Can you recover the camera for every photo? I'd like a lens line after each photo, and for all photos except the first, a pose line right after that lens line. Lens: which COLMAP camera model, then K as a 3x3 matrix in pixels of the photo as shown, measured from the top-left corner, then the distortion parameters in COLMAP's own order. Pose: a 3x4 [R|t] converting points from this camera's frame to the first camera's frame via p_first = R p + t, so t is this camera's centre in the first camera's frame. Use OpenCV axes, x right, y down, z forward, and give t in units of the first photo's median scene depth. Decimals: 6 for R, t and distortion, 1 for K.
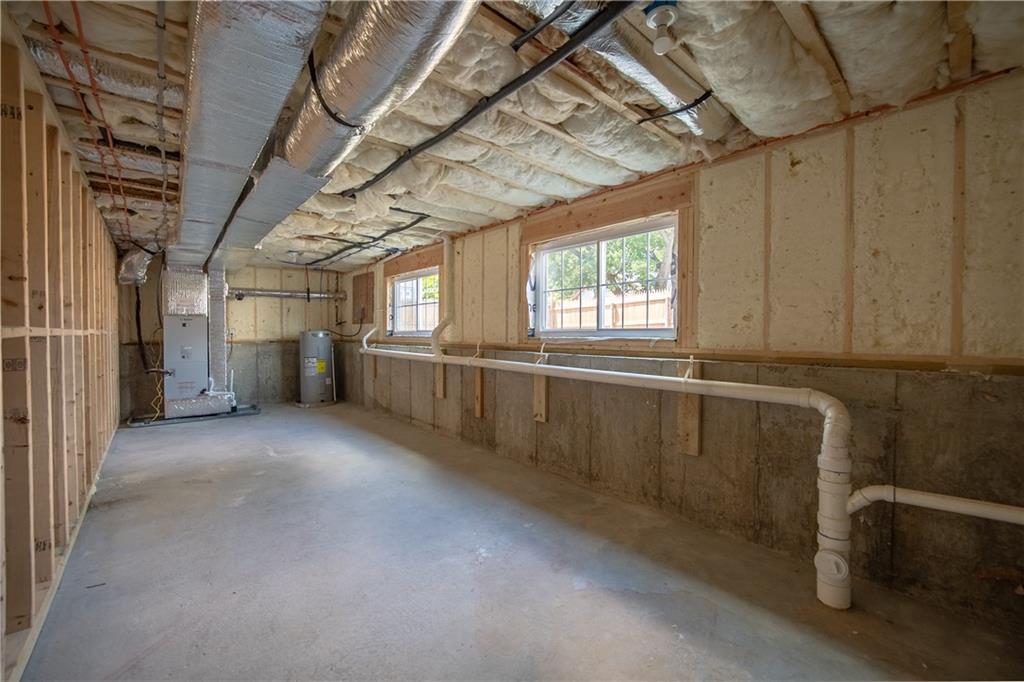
lens RADIAL K [[412.3, 0, 519.6], [0, 412.3, 339.3], [0, 0, 1]] dist [-0.011799, 0.000365]
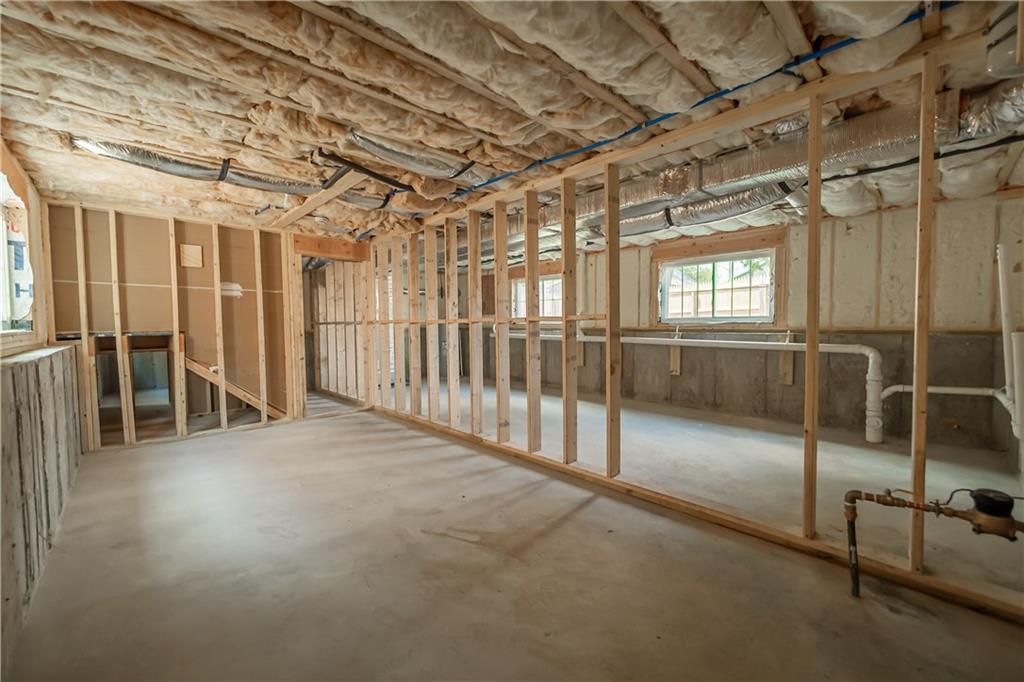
lens RADIAL K [[415.7, 0, 512.0], [0, 415.7, 341.0], [0, 0, 1]] dist [-0.000889, -0.000068]
pose [[0.999249, -0.013240, 0.036418, -0.887754], [0.012152, 0.999478, 0.029951, 0.015407], [-0.036795, -0.029486, 0.998888, -0.811598]]
